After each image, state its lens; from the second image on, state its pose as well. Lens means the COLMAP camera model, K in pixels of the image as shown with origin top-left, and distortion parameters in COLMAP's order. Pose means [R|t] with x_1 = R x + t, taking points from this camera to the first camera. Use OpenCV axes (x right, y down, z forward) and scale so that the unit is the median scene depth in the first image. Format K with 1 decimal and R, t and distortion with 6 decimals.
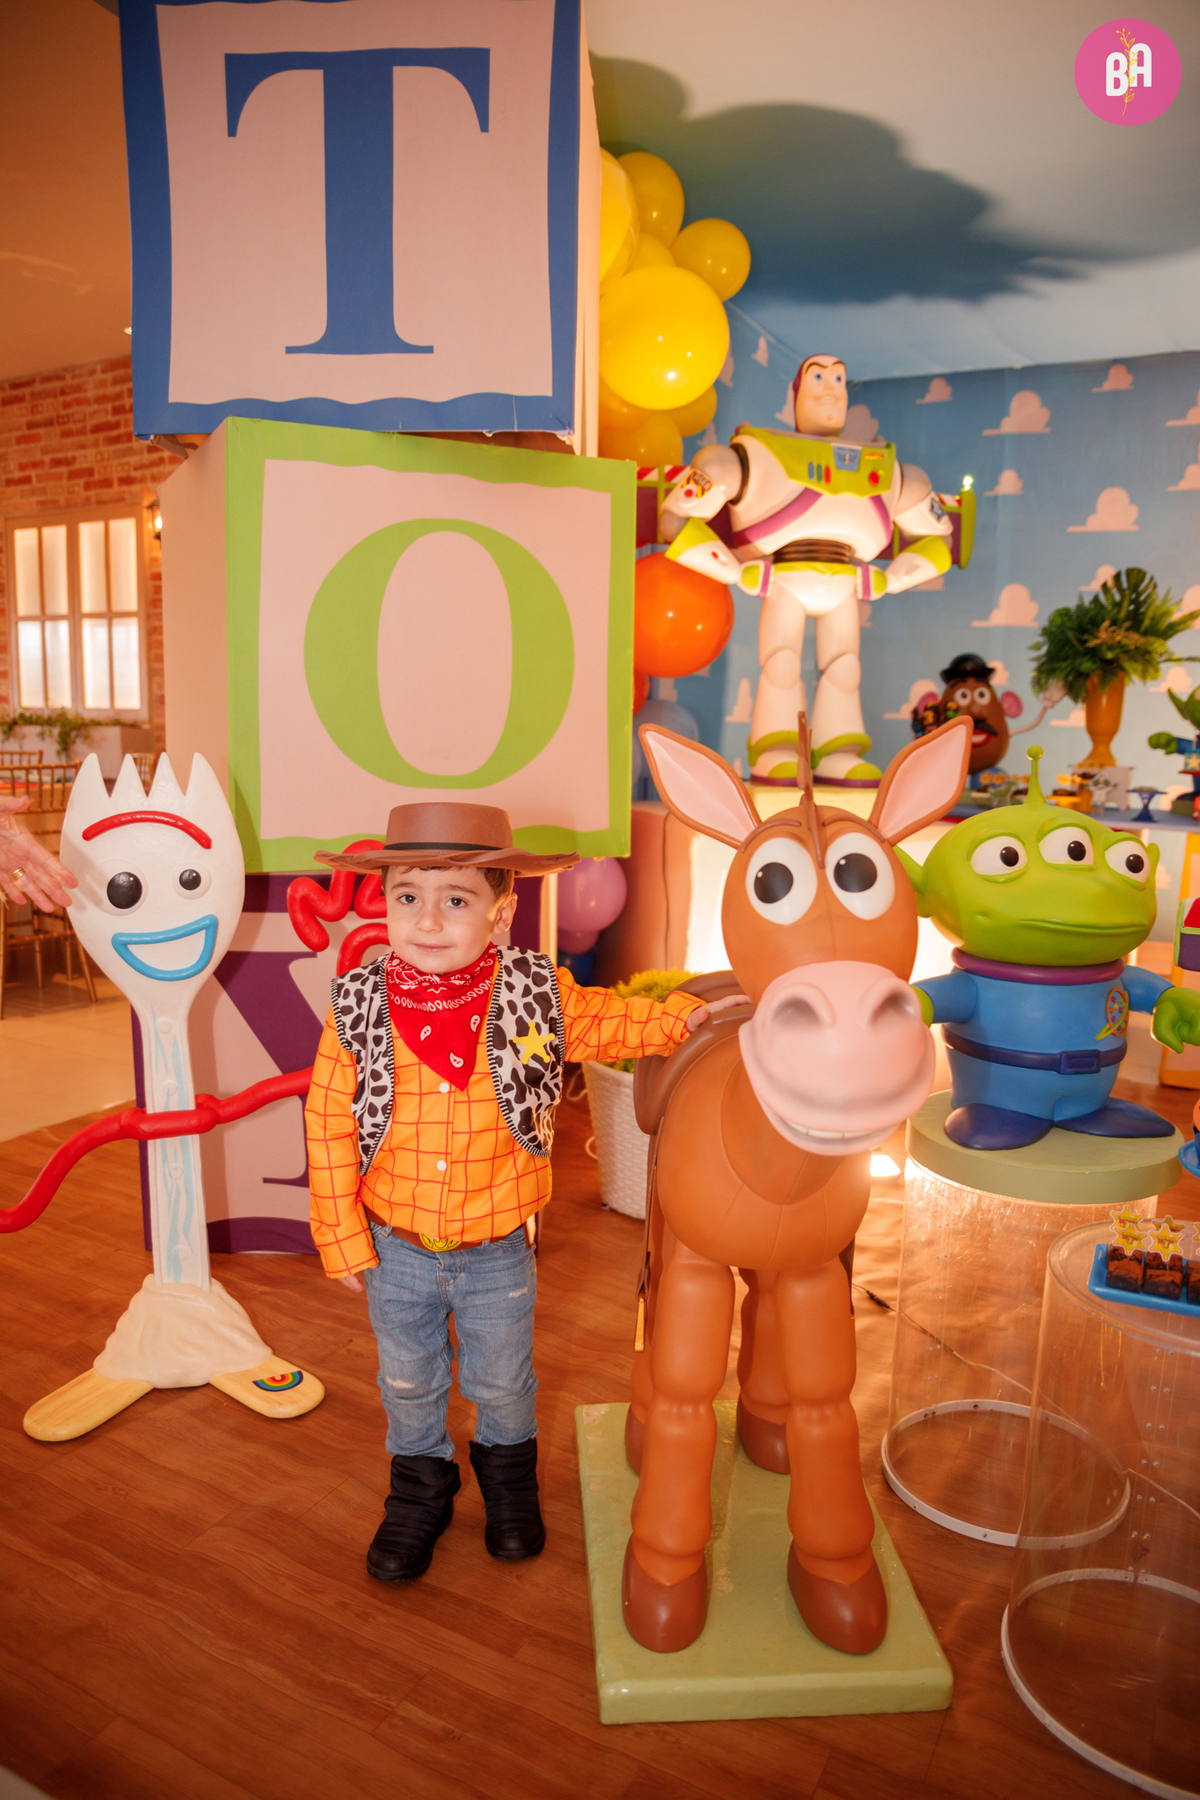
lens RADIAL K [[1237.0, 0, 595.7], [0, 1237.0, 920.5], [0, 0, 1]] dist [-0.120443, 0.091173]
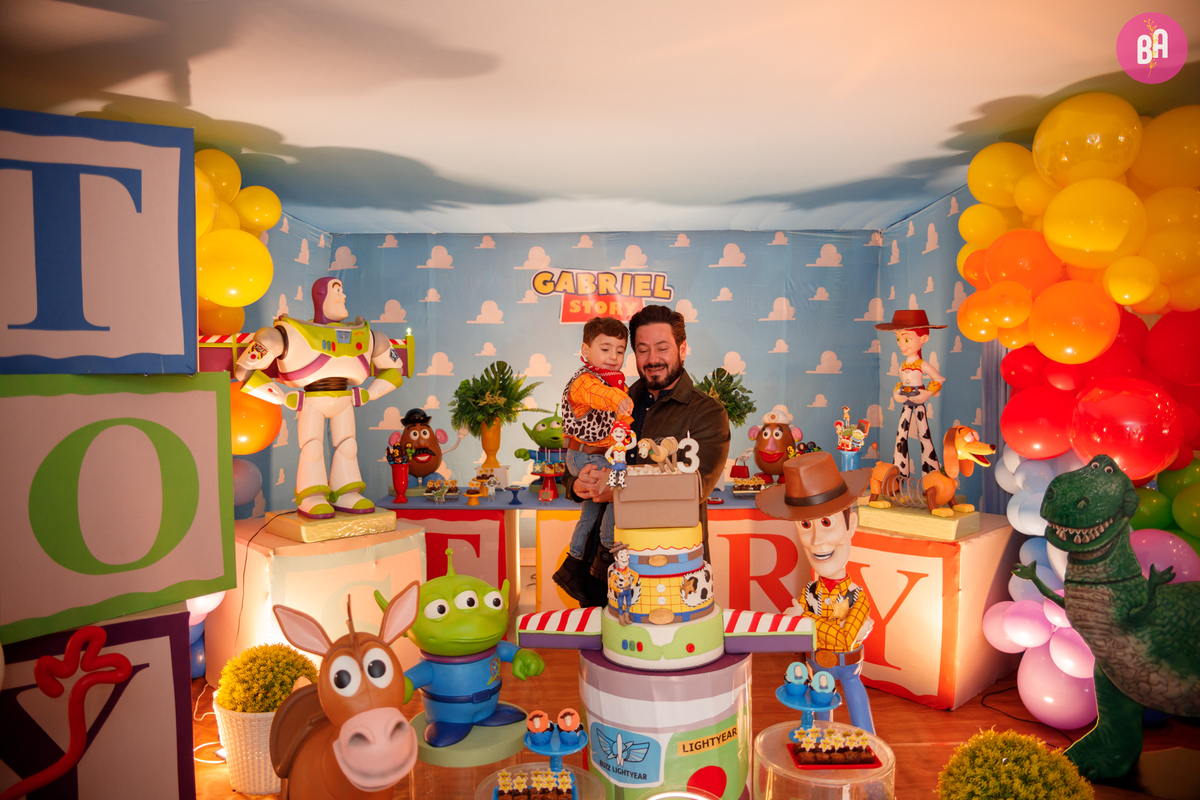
lens RADIAL K [[817.4, 0, 597.0], [0, 817.4, 399.5], [0, 0, 1]] dist [-0.121104, 0.093080]
pose [[0.873728, -0.041777, 0.484617, -0.045493], [0.101461, 0.990042, -0.097578, -0.110569], [-0.475715, 0.134427, 0.869267, -0.193688]]
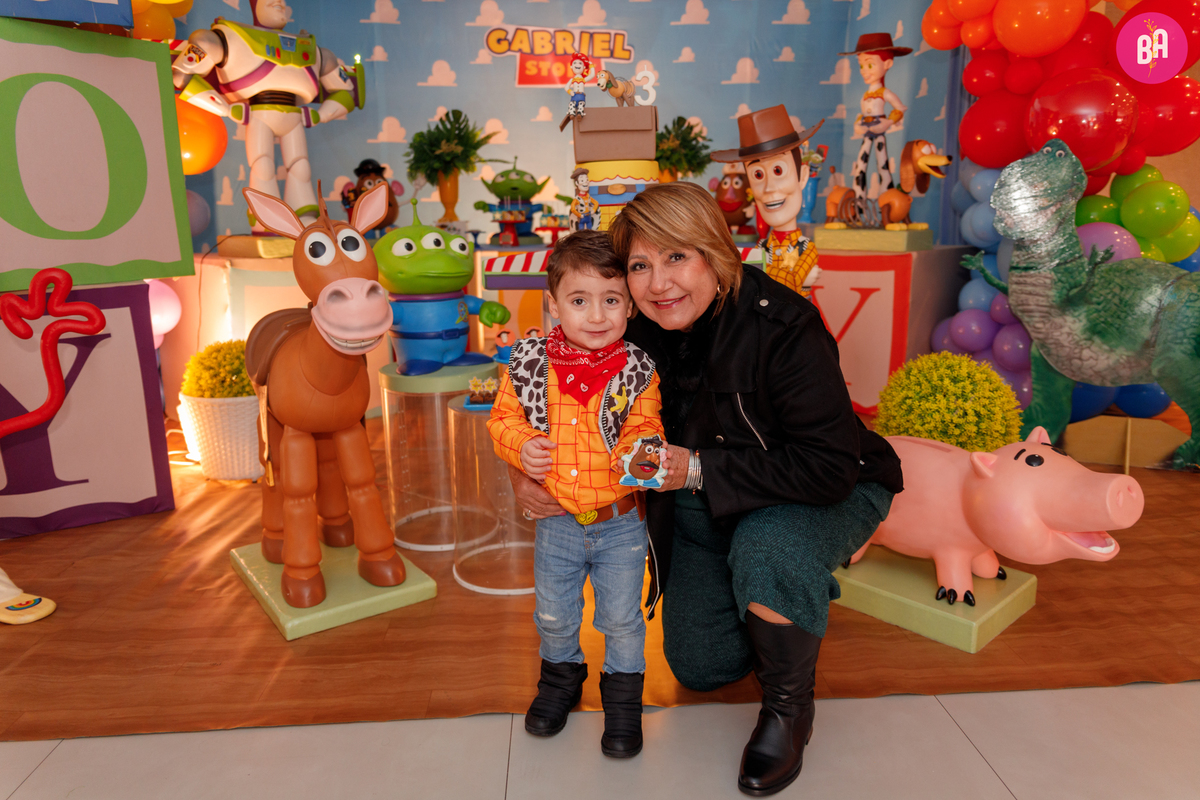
lens RADIAL K [[832.6, 0, 607.0], [0, 832.6, 388.2], [0, 0, 1]] dist [0.002305, -0.005306]
pose [[0.842733, -0.140030, 0.519801, -0.083843], [0.113740, 0.990094, 0.082320, 0.053258], [-0.526180, -0.010251, 0.850312, -0.223811]]
